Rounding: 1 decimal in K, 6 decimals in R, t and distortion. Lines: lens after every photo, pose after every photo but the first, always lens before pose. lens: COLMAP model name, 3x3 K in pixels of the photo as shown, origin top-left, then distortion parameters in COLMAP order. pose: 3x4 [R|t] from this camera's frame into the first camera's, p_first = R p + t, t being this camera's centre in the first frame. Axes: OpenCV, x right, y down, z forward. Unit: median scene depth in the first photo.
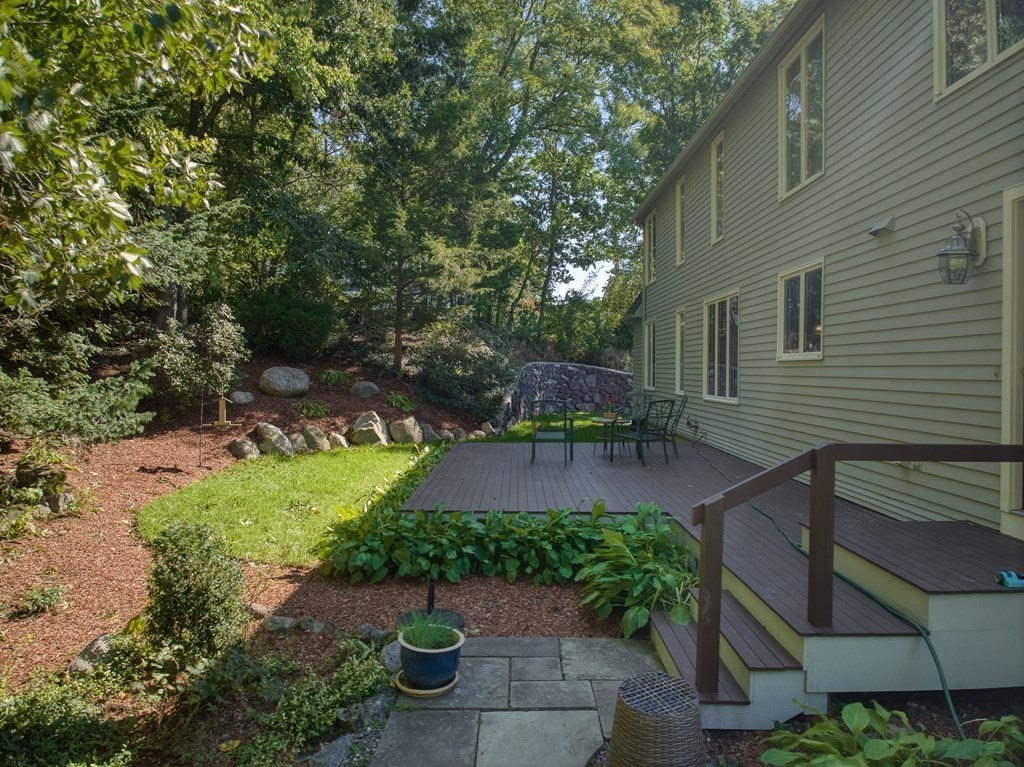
lens RADIAL K [[718.2, 0, 512.7], [0, 718.2, 380.8], [0, 0, 1]] dist [-0.007497, -0.001775]
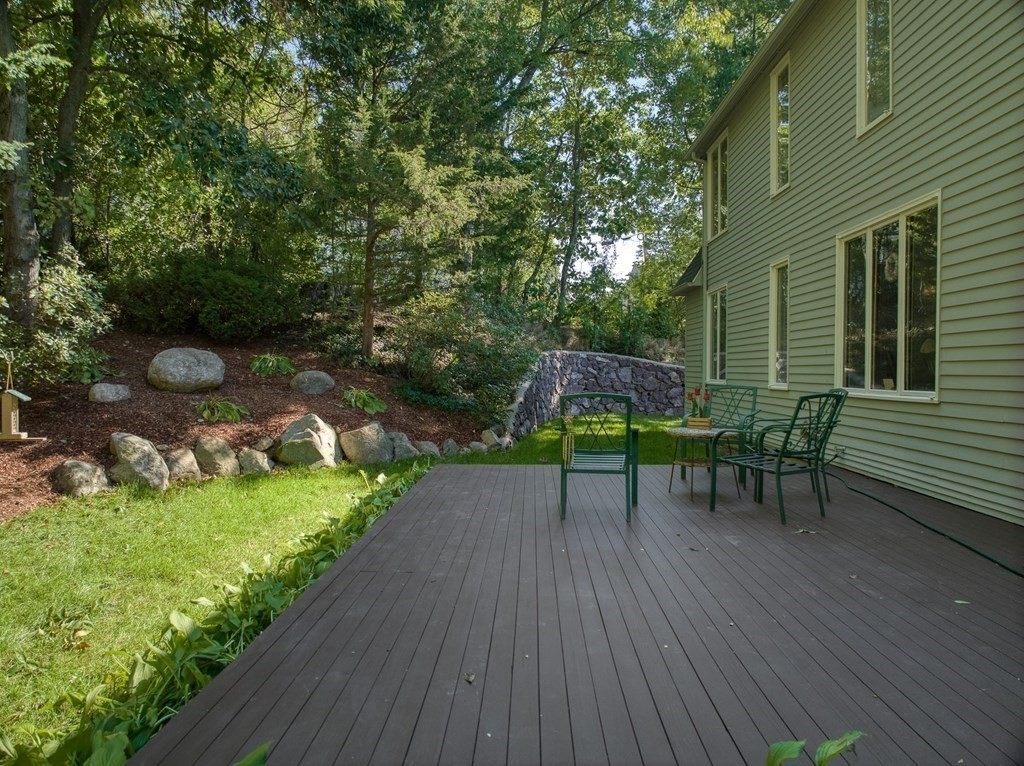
lens RADIAL K [[718.2, 0, 511.7], [0, 718.2, 381.4], [0, 0, 1]] dist [-0.007497, -0.001775]
pose [[0.999748, -0.001049, -0.022405, 0.001430], [0.001037, 0.999999, -0.000578, 0.012103], [0.022406, 0.000555, 0.999749, 0.318594]]
